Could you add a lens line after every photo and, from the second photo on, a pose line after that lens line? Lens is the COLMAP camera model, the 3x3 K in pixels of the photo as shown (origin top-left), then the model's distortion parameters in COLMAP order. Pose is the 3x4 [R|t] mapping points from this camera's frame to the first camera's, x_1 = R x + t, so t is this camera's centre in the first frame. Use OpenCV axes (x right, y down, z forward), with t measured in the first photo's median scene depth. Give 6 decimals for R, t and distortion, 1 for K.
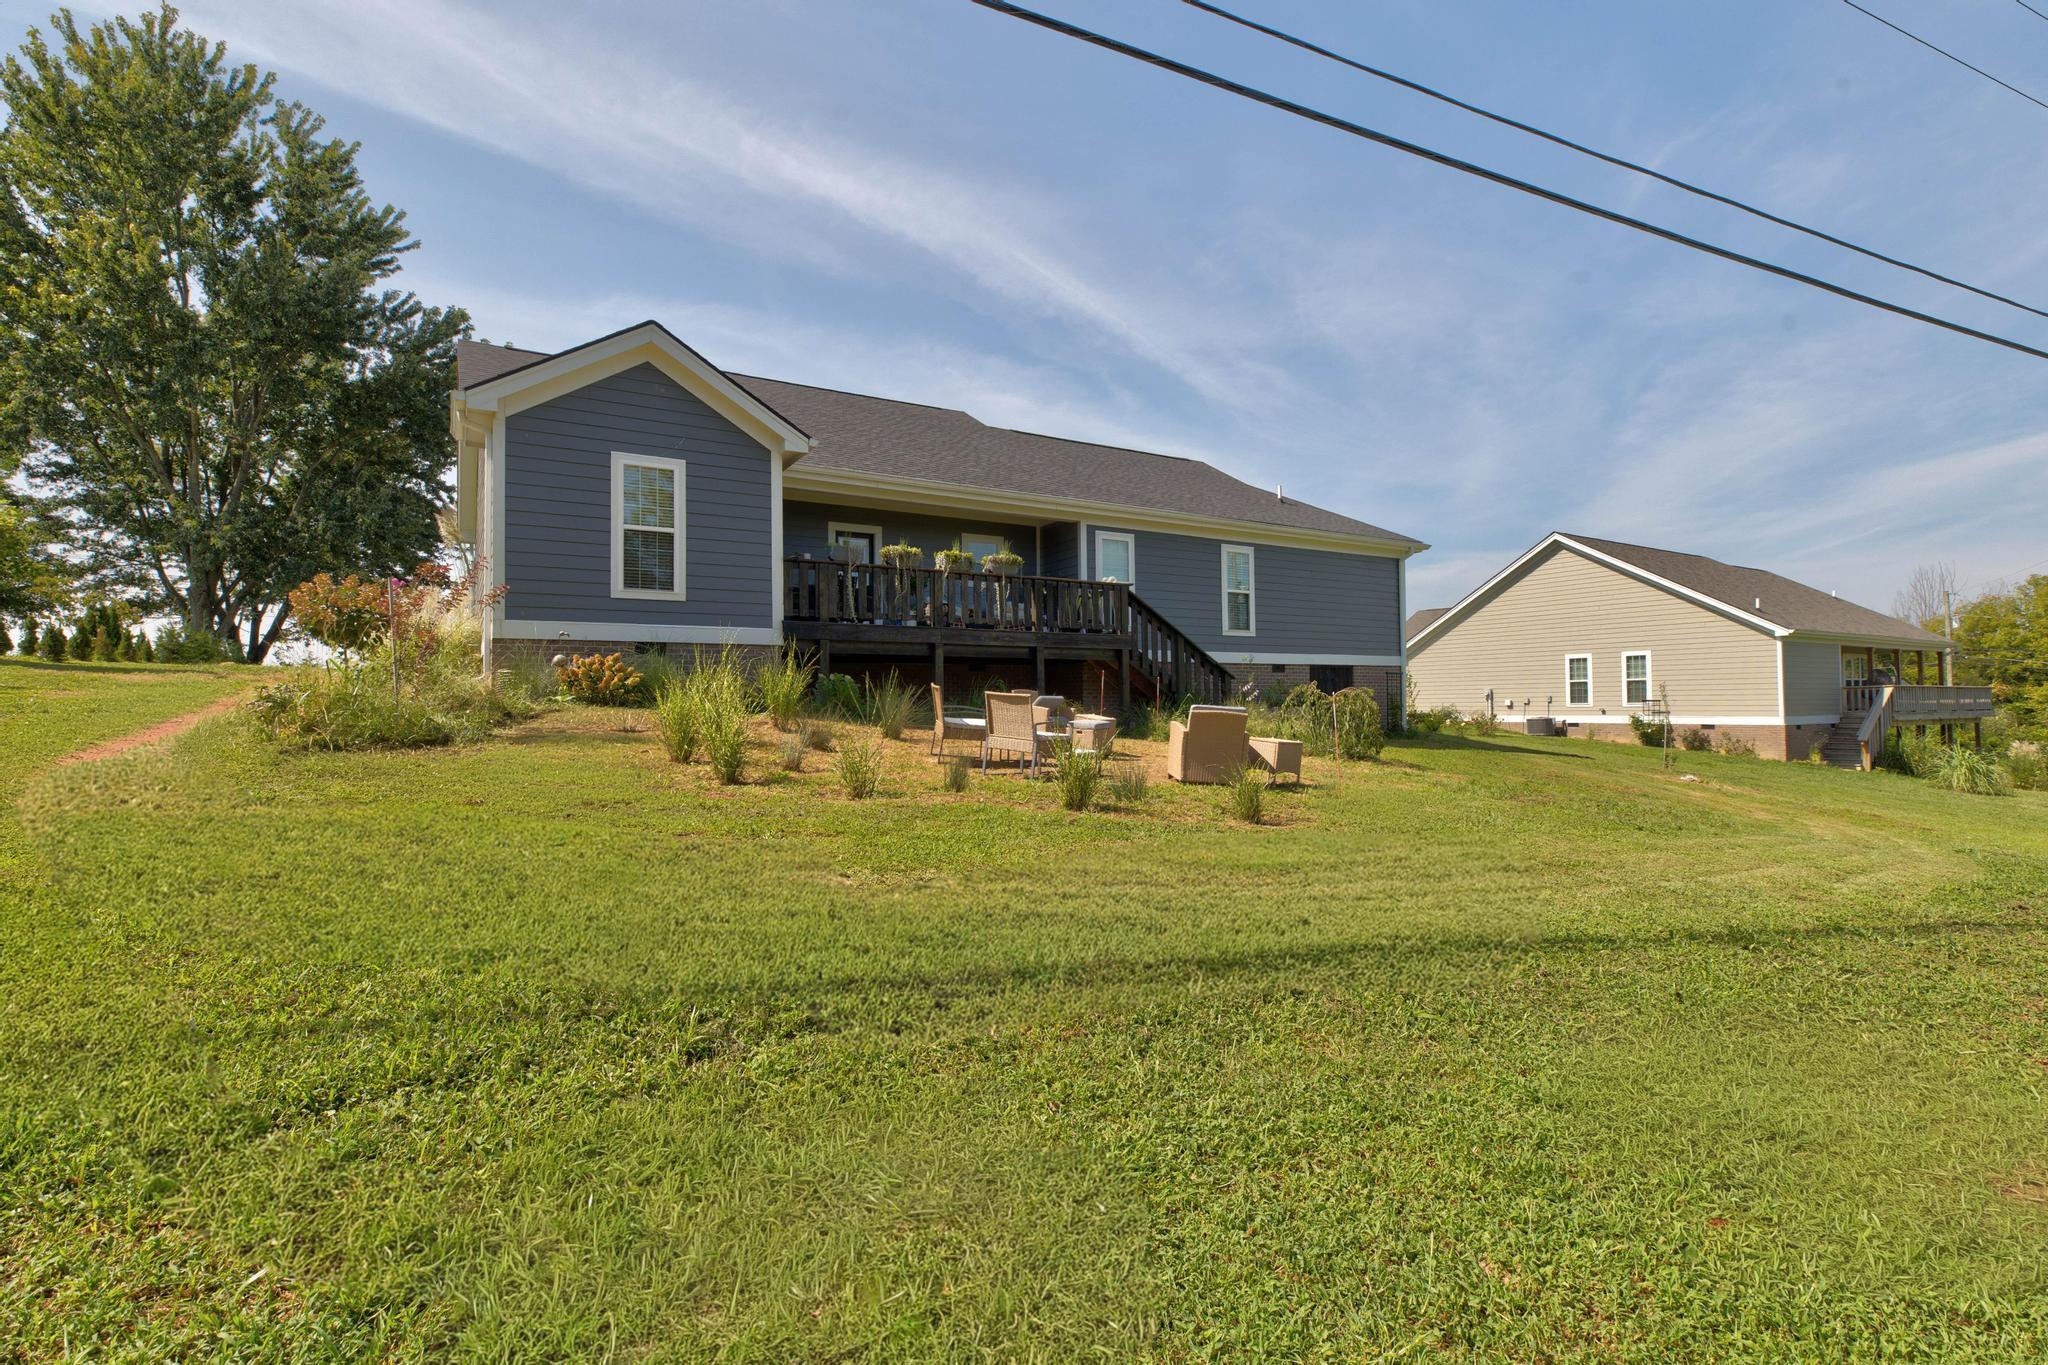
lens RADIAL K [[928.2, 0, 1032.8], [0, 928.2, 685.7], [0, 0, 1]] dist [0.002466, -0.000197]
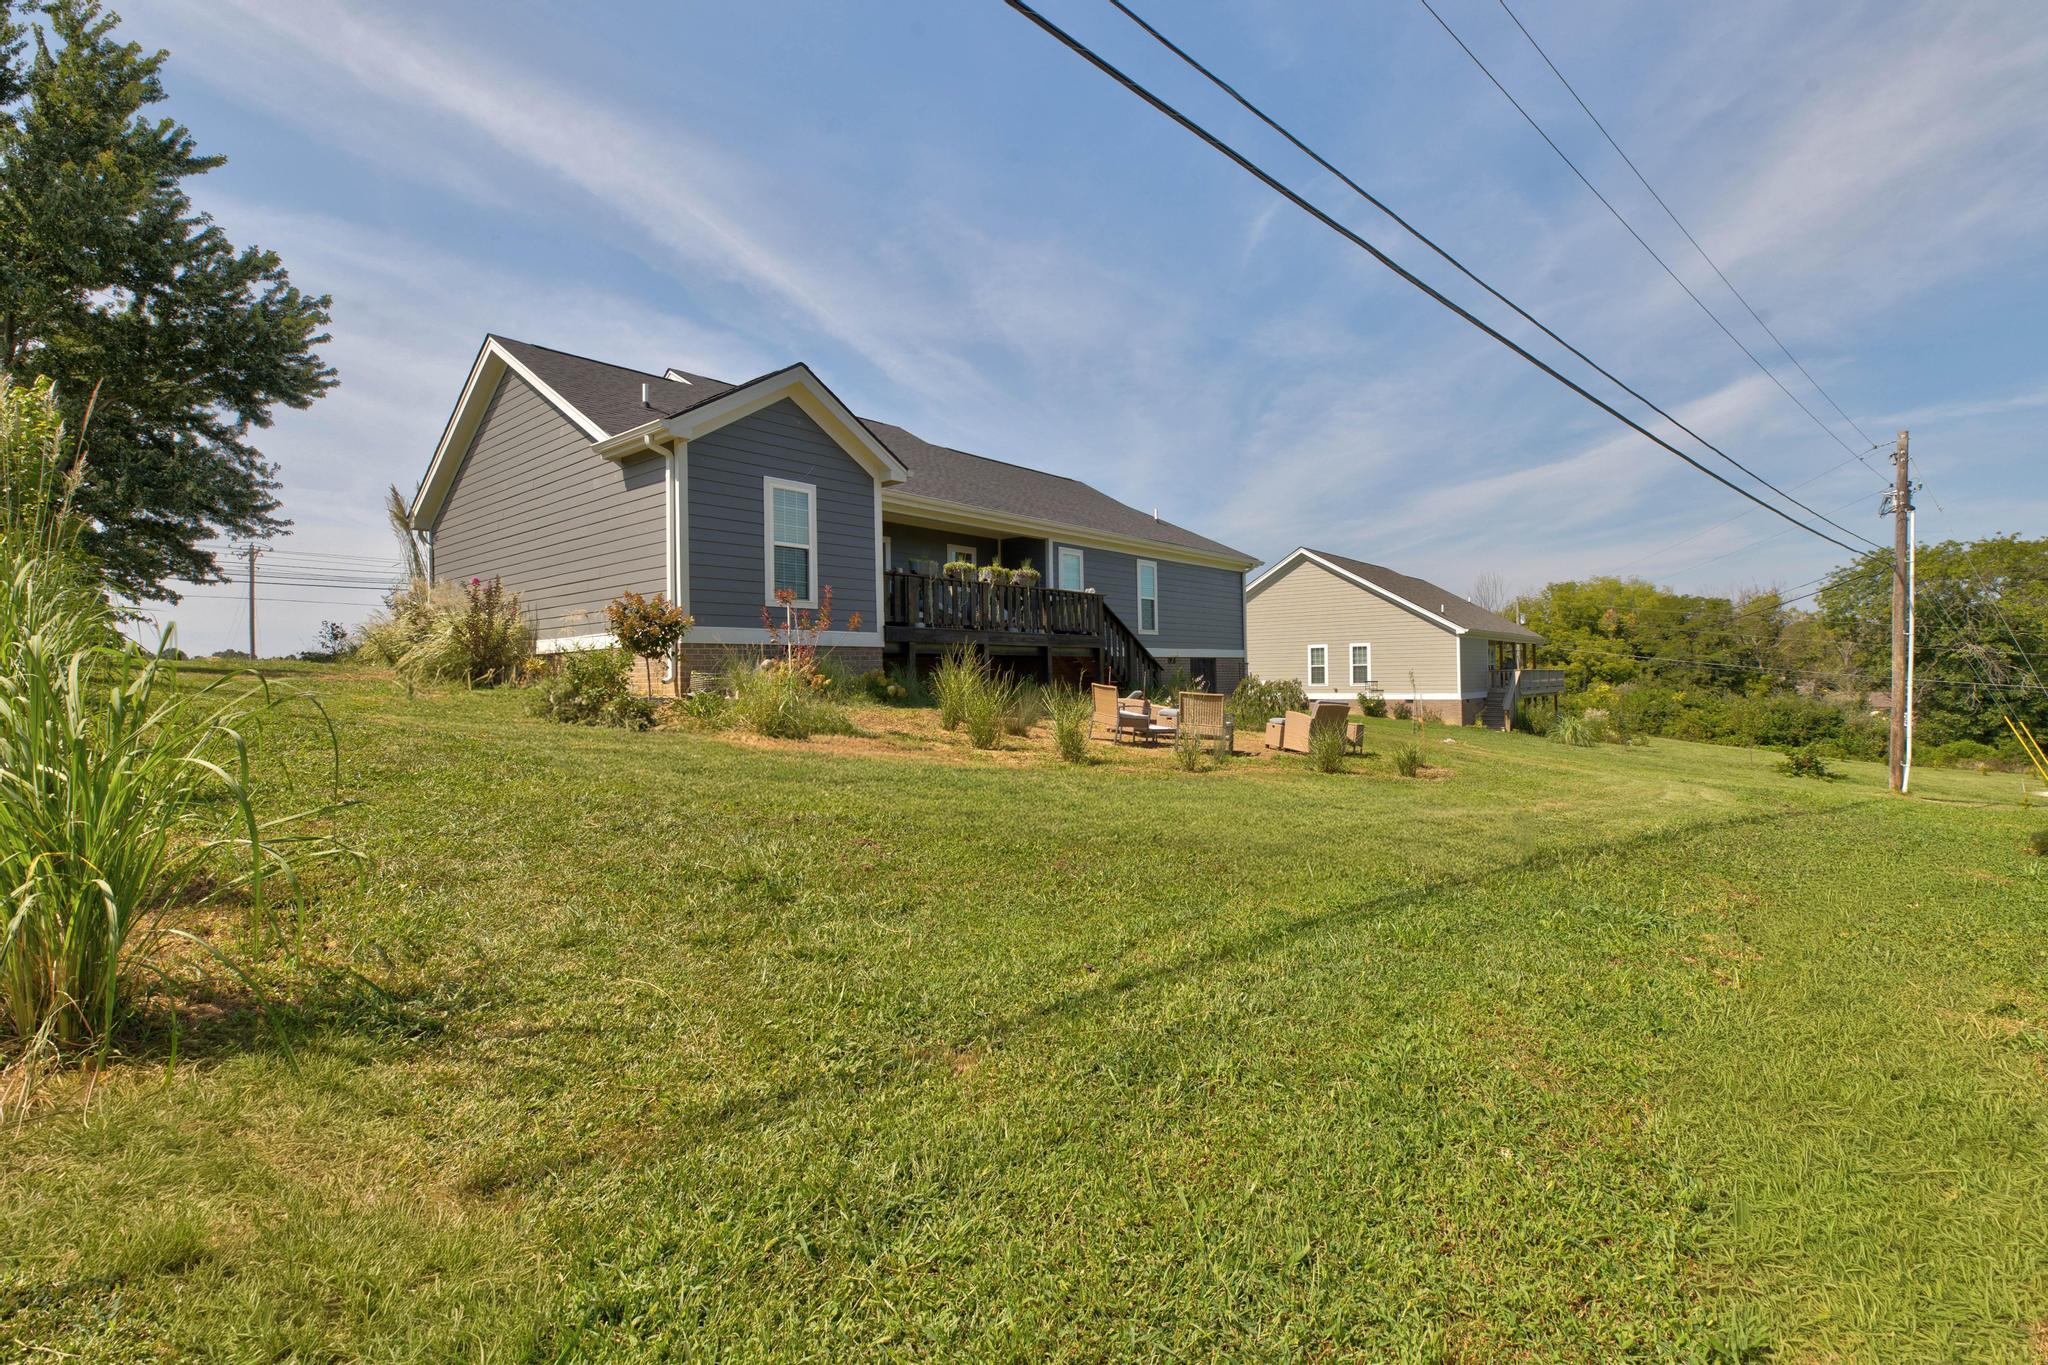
lens RADIAL K [[900.8, 0, 1028.8], [0, 900.8, 684.6], [0, 0, 1]] dist [0.002864, -0.000076]
pose [[0.952112, -0.007355, 0.305661, -0.291075], [0.000436, 0.999742, 0.022698, -0.014328], [-0.305749, -0.021478, 0.951870, -0.086022]]
